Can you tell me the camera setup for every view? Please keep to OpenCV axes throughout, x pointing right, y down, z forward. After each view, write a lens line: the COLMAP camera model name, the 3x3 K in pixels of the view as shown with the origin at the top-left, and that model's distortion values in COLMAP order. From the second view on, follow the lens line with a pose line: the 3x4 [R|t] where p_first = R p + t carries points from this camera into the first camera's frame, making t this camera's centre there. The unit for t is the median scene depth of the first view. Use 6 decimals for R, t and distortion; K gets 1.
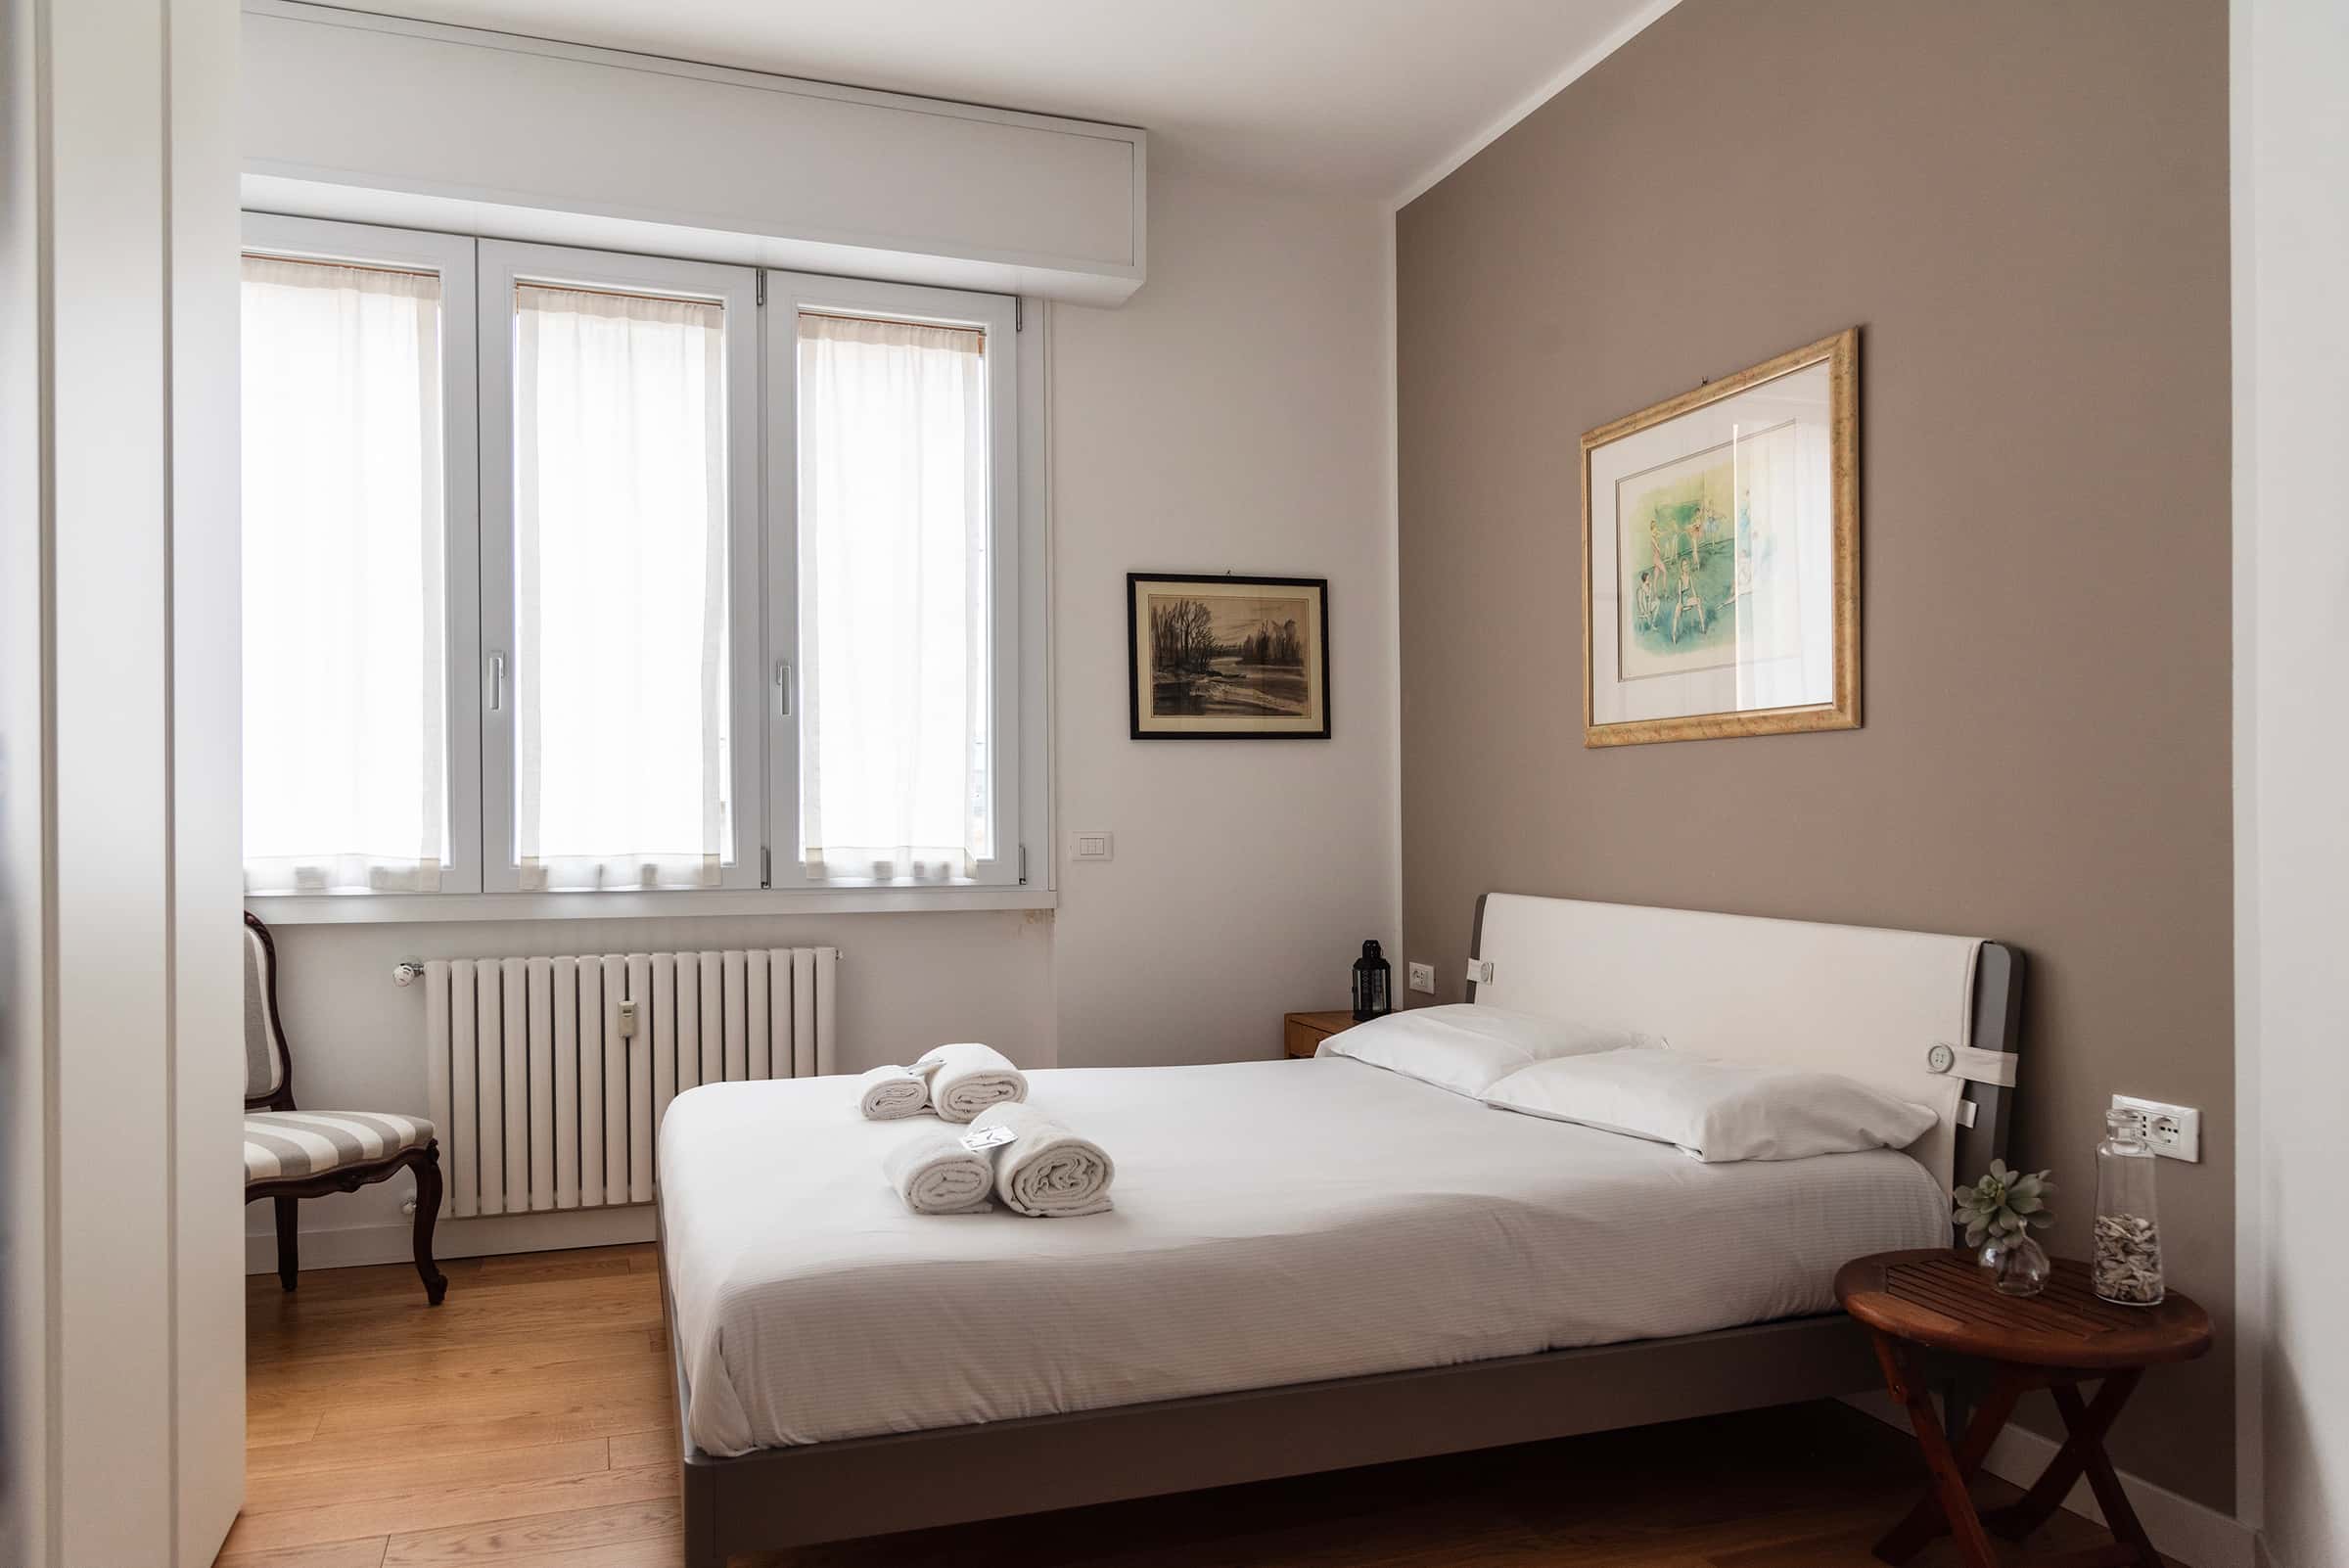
lens RADIAL K [[1561.8, 0, 1146.4], [0, 1561.8, 814.0], [0, 0, 1]] dist [0.003141, -0.000605]
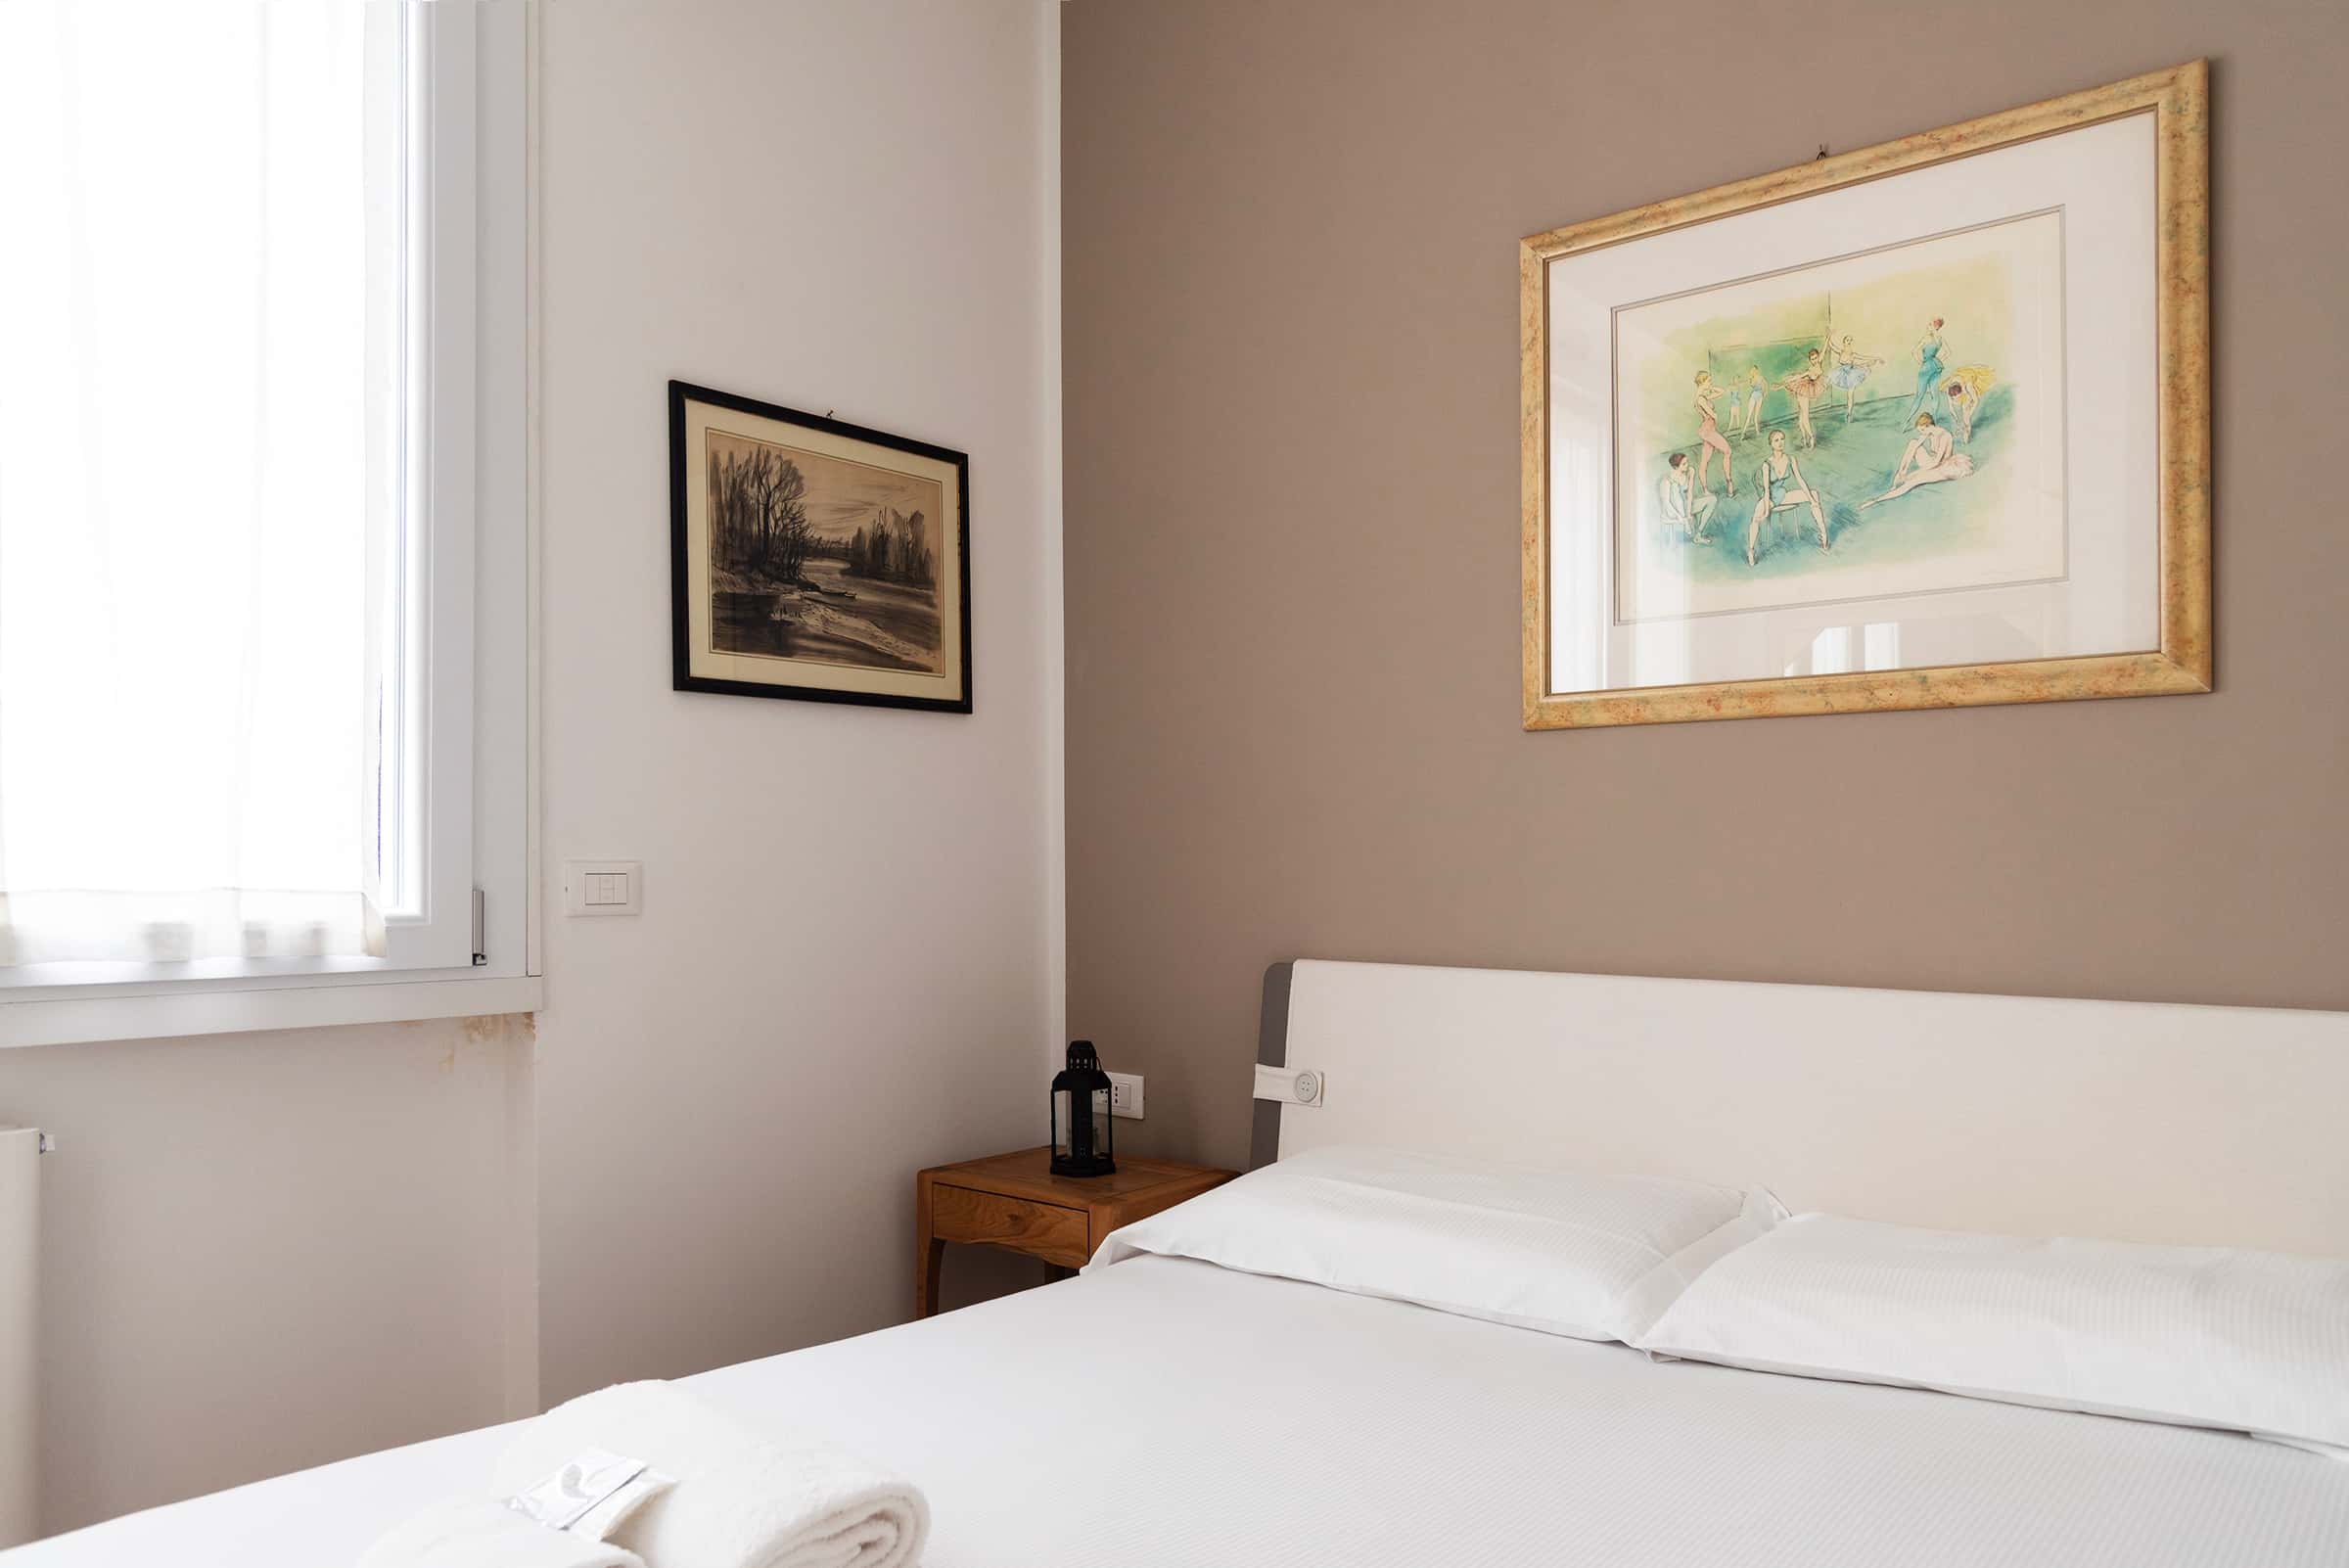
lens RADIAL K [[1616.5, 0, 1155.9], [0, 1616.5, 854.3], [0, 0, 1]] dist [-0.001000, -0.000488]
pose [[0.846889, 0.009692, 0.531681, -0.188583], [-0.006643, 0.999949, -0.007648, 0.013729], [-0.531728, 0.002945, 0.846910, 0.503849]]
